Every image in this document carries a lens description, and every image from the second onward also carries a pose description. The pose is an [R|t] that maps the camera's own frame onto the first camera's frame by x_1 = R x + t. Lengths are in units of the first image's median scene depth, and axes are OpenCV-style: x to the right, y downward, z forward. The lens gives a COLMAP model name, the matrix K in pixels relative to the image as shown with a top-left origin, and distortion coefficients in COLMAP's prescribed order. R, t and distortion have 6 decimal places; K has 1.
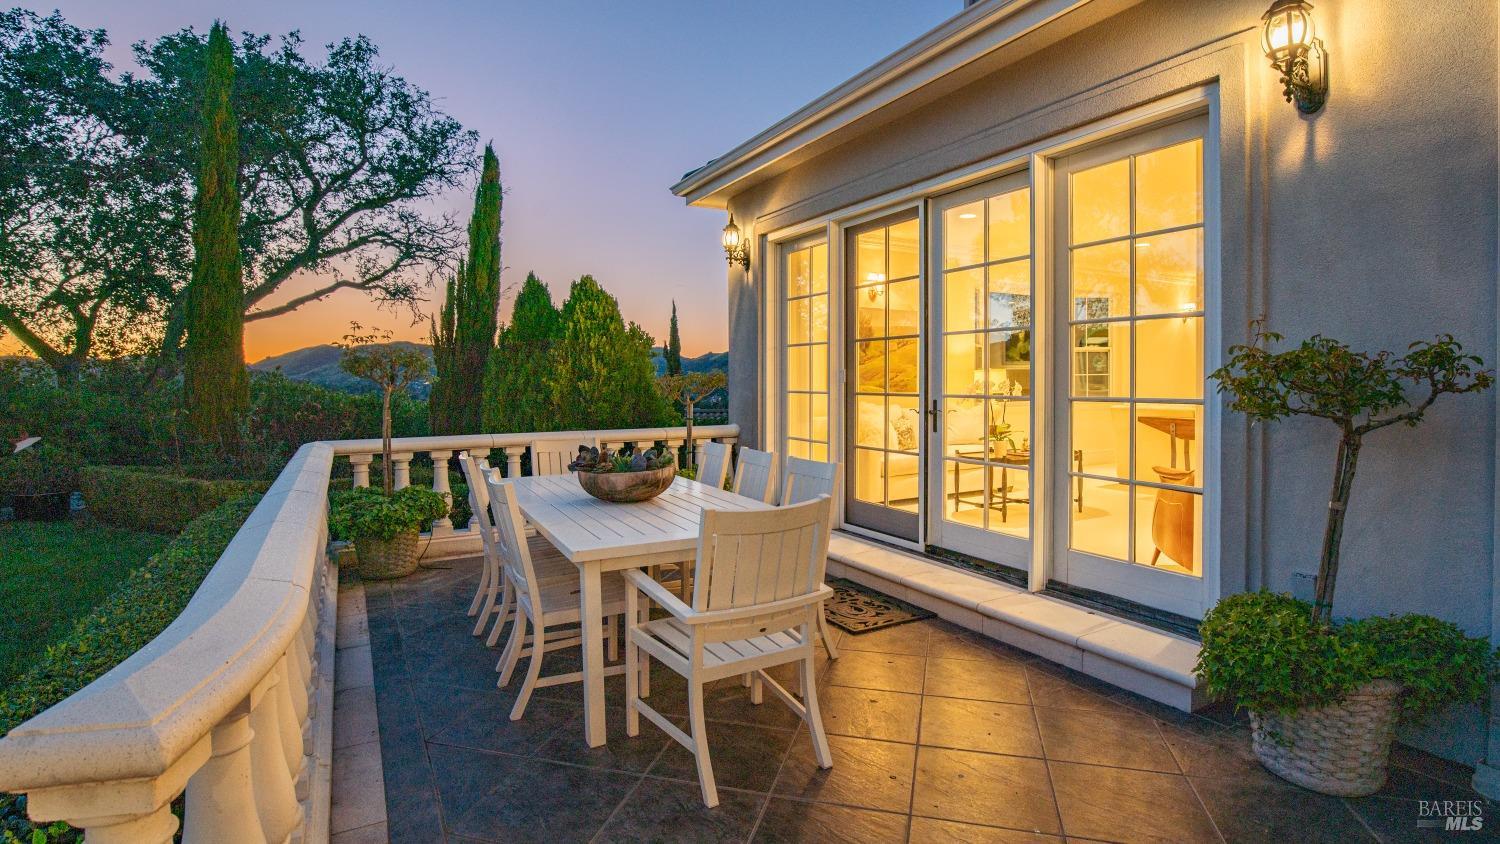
lens RADIAL K [[726.7, 0, 757.8], [0, 726.7, 390.7], [0, 0, 1]] dist [-0.019254, 0.000169]
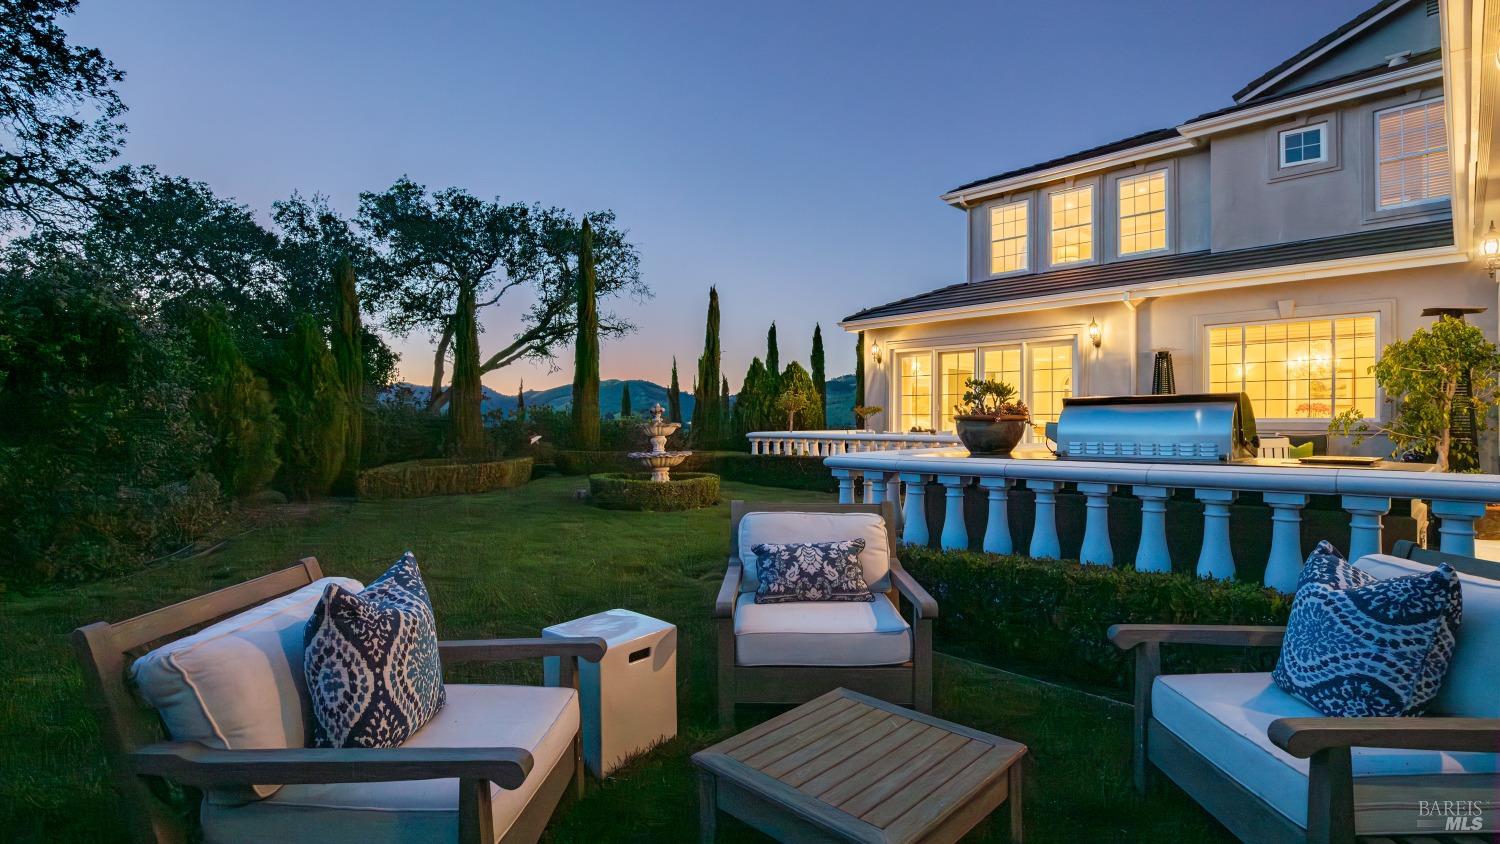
lens RADIAL K [[740.6, 0, 750.0], [0, 740.6, 422.0], [0, 0, 1]] dist [-0.013131, -0.000311]
pose [[0.967179, 0.005999, 0.254026, -1.175571], [-0.002062, 0.999874, -0.015759, 0.069605], [-0.254088, 0.014717, 0.967069, -1.365108]]
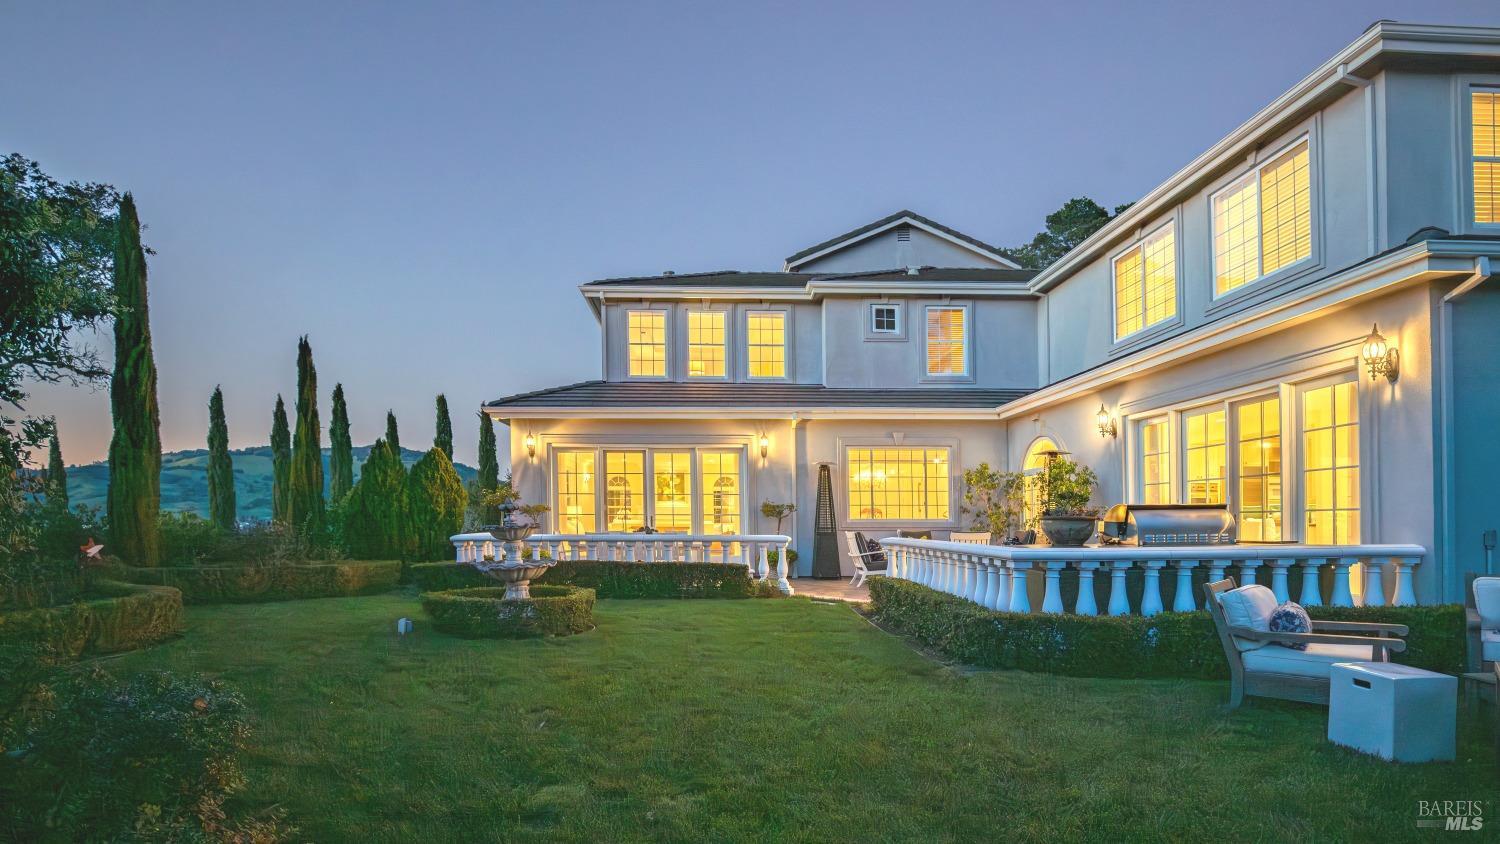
lens RADIAL K [[792.2, 0, 745.2], [0, 792.2, 518.1], [0, 0, 1]] dist [-0.003798, -0.000463]
pose [[0.449169, 0.010058, 0.893390, -2.065188], [0.010978, 0.999799, -0.016775, 0.065372], [-0.893379, 0.017342, 0.448968, -0.666519]]
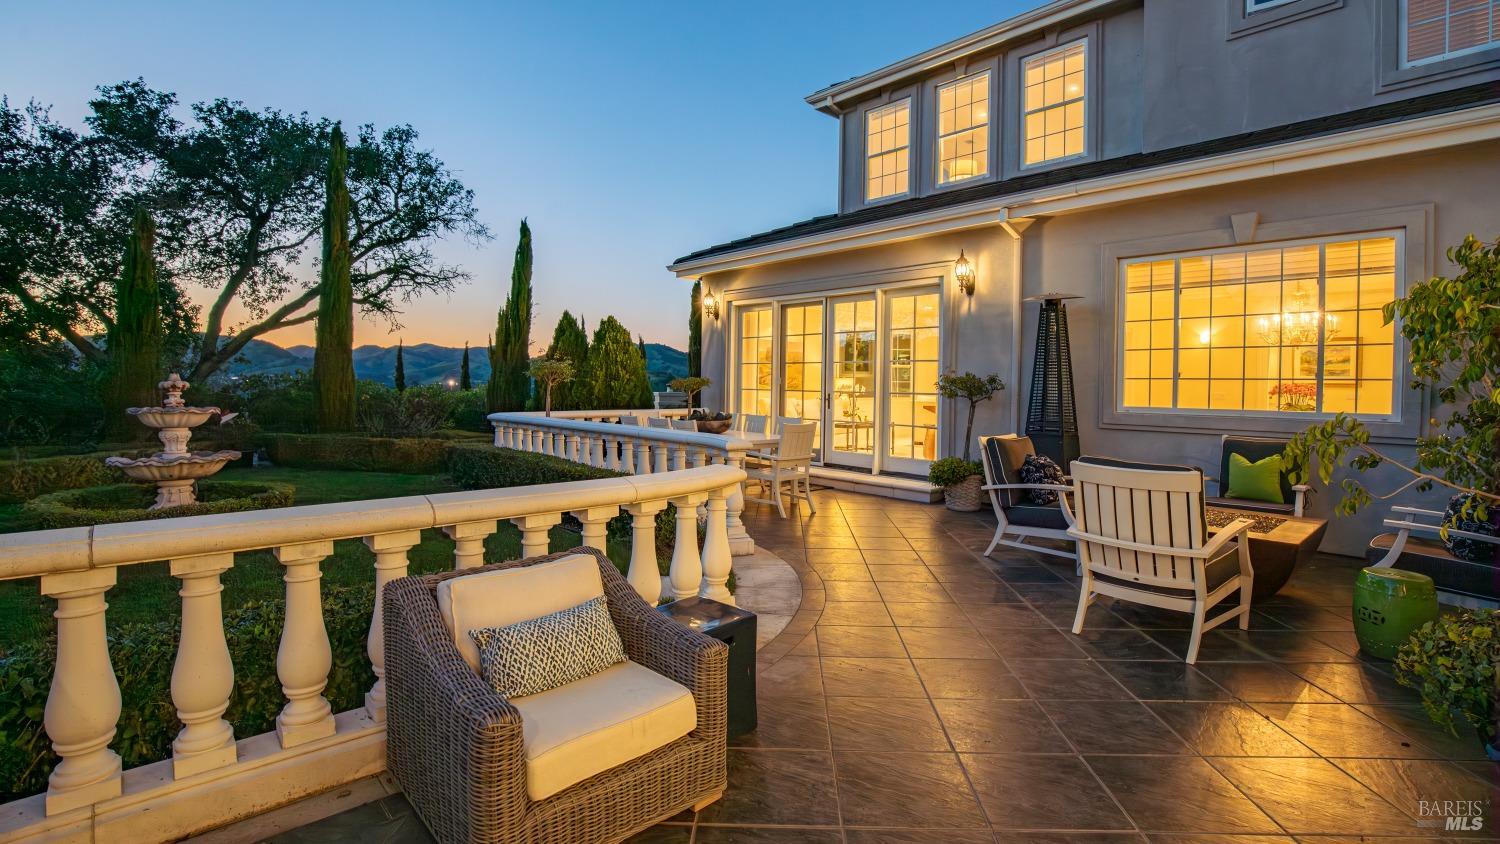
lens RADIAL K [[709.0, 0, 754.9], [0, 709.0, 393.8], [0, 0, 1]] dist [-0.016966, 0.000148]
pose [[0.974258, 0.014666, 0.224960, -0.355201], [-0.014685, 0.999891, -0.001587, 0.016034], [-0.224959, -0.001758, 0.974367, -0.790159]]
